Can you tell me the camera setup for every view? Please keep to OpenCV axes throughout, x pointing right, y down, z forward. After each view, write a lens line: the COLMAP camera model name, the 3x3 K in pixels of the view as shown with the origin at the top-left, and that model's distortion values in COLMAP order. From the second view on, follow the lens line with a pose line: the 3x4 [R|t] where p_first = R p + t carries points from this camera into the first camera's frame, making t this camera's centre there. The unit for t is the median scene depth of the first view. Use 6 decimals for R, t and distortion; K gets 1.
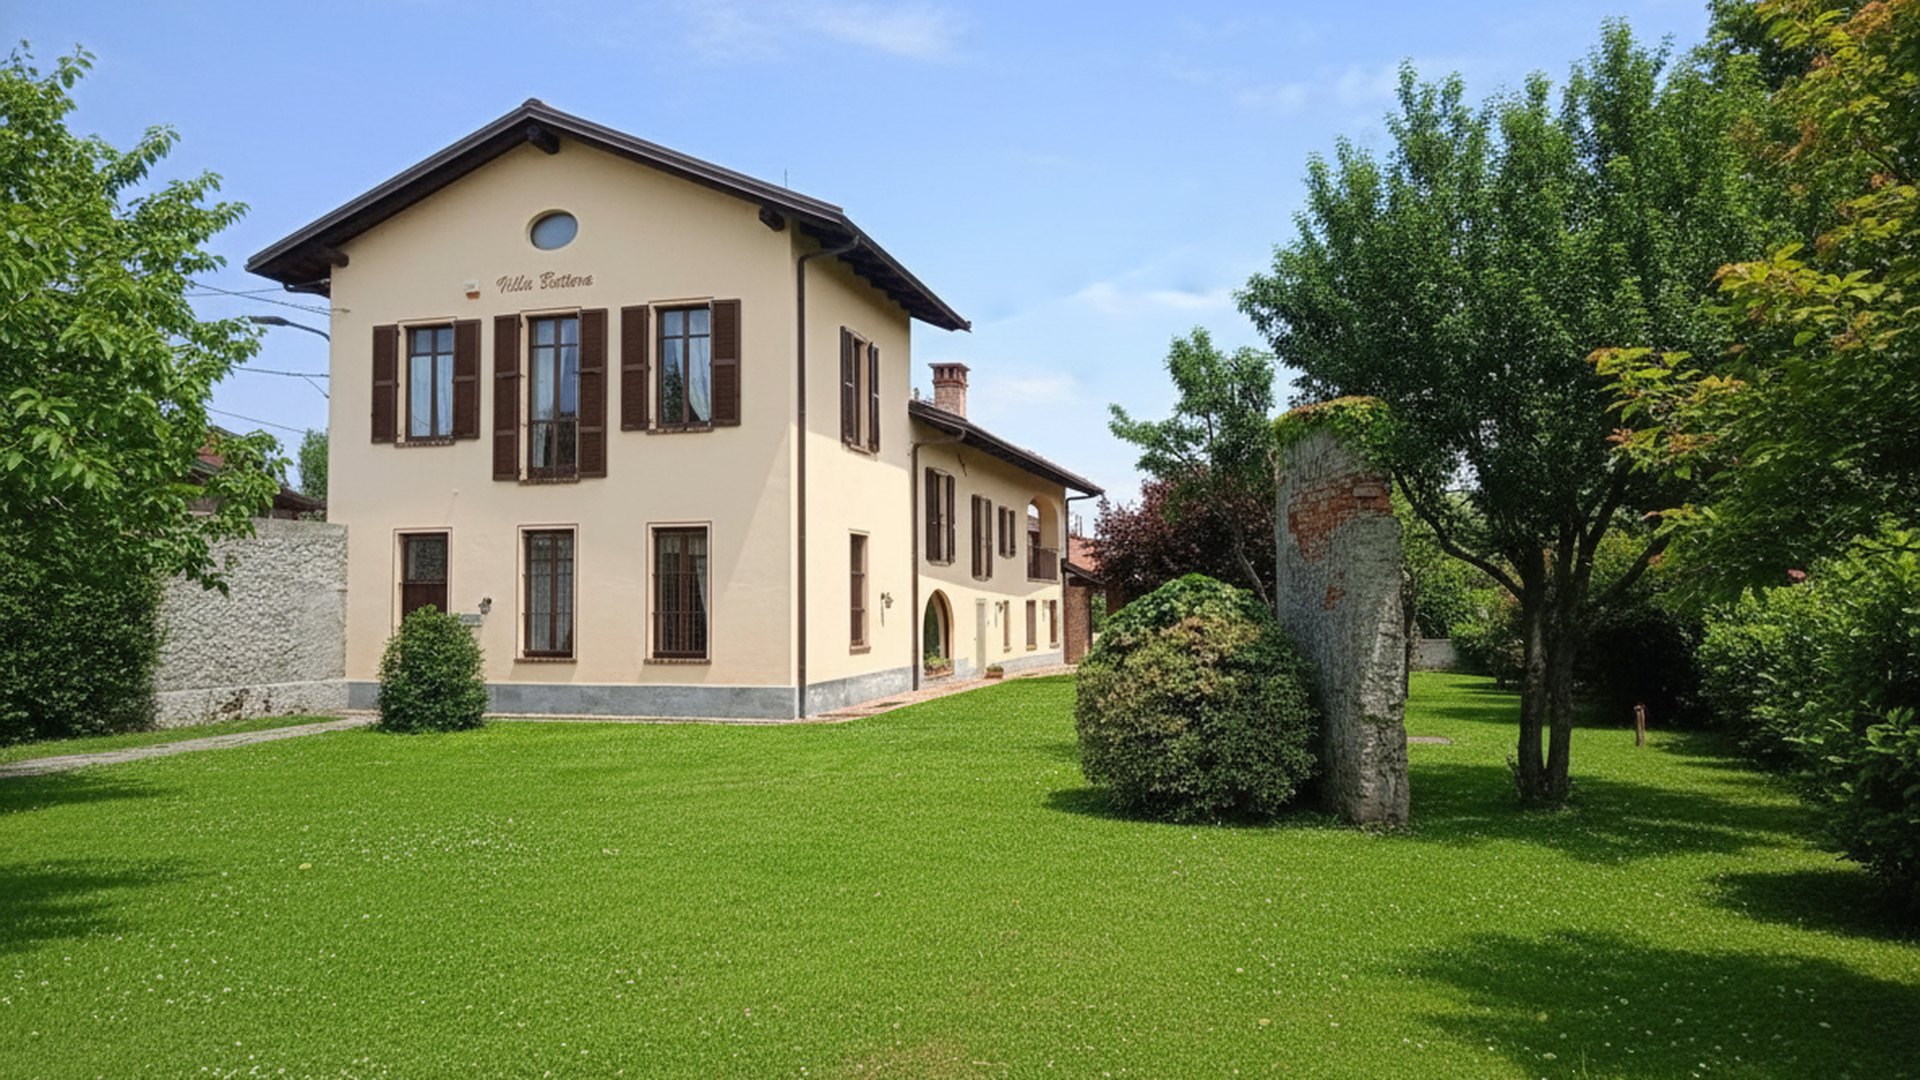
lens RADIAL K [[1264.9, 0, 960.0], [0, 1264.9, 540.0], [0, 0, 1]] dist [-0.001077, -0.000076]
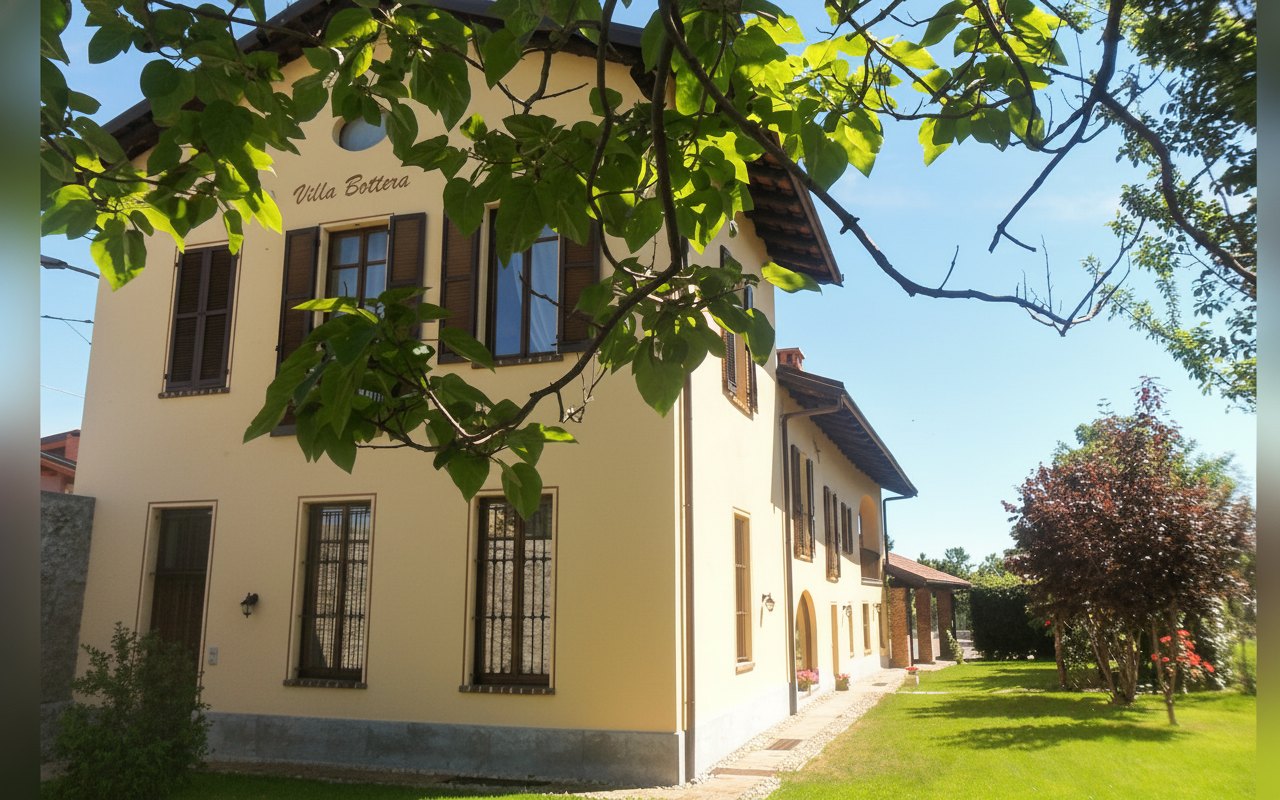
lens RADIAL K [[1109.2, 0, 640.0], [0, 1109.2, 400.0], [0, 0, 1]] dist [-0.003575, -0.001906]
pose [[0.994786, -0.008833, -0.101604, -0.071948], [-0.004666, 0.991258, -0.131859, 0.016044], [0.101880, 0.131645, 0.986048, 0.319339]]
